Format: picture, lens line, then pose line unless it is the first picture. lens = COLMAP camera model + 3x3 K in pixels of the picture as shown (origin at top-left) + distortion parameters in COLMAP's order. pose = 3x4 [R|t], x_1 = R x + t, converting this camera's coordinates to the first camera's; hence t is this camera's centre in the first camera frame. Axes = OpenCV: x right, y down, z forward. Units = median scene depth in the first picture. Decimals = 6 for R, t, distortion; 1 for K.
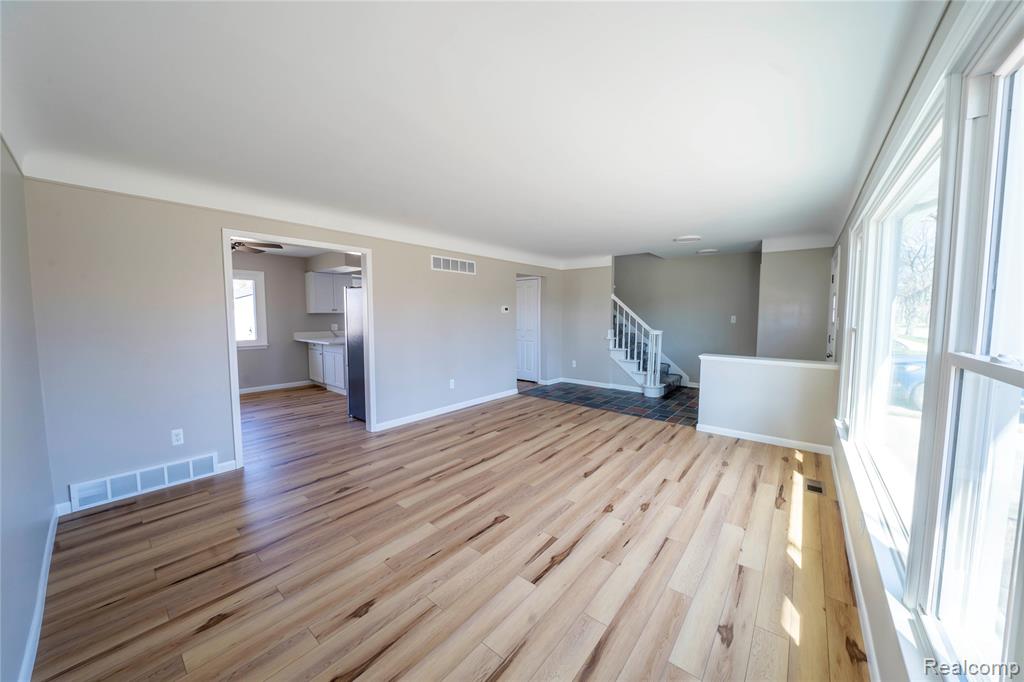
lens RADIAL K [[356.3, 0, 519.2], [0, 356.3, 339.8], [0, 0, 1]] dist [-0.023854, 0.002057]
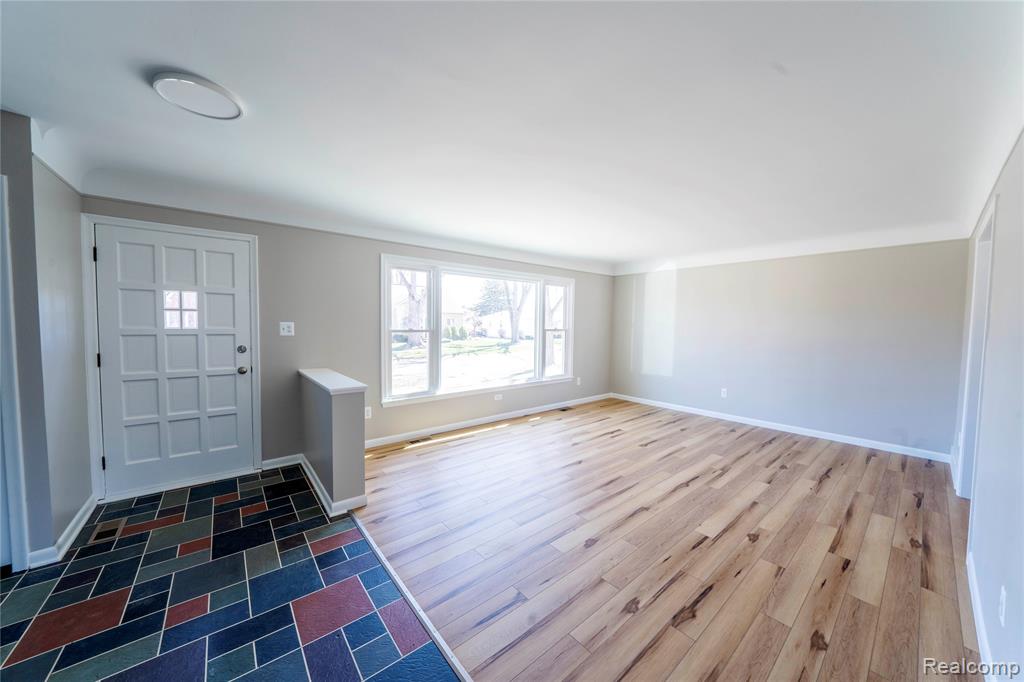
lens RADIAL K [[356.3, 0, 517.4], [0, 356.3, 337.9], [0, 0, 1]] dist [-0.023854, 0.002057]
pose [[-0.981028, -0.021410, 0.192680, 0.127280], [0.000723, 0.993472, 0.114072, -0.111273], [-0.193865, 0.112047, -0.974609, 1.553029]]
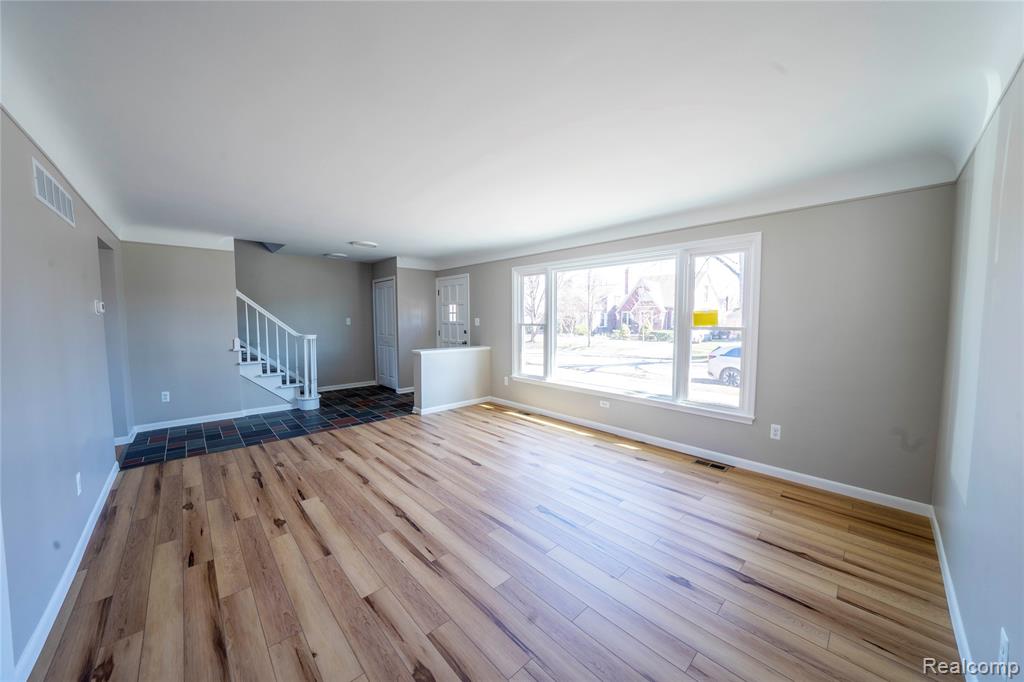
lens RADIAL K [[356.3, 0, 518.8], [0, 356.3, 340.4], [0, 0, 1]] dist [-0.023854, 0.002057]
pose [[0.129541, -0.064741, 0.989458, -0.617636], [0.071704, 0.995865, 0.055773, -0.034469], [-0.988978, 0.063723, 0.133648, 0.517234]]
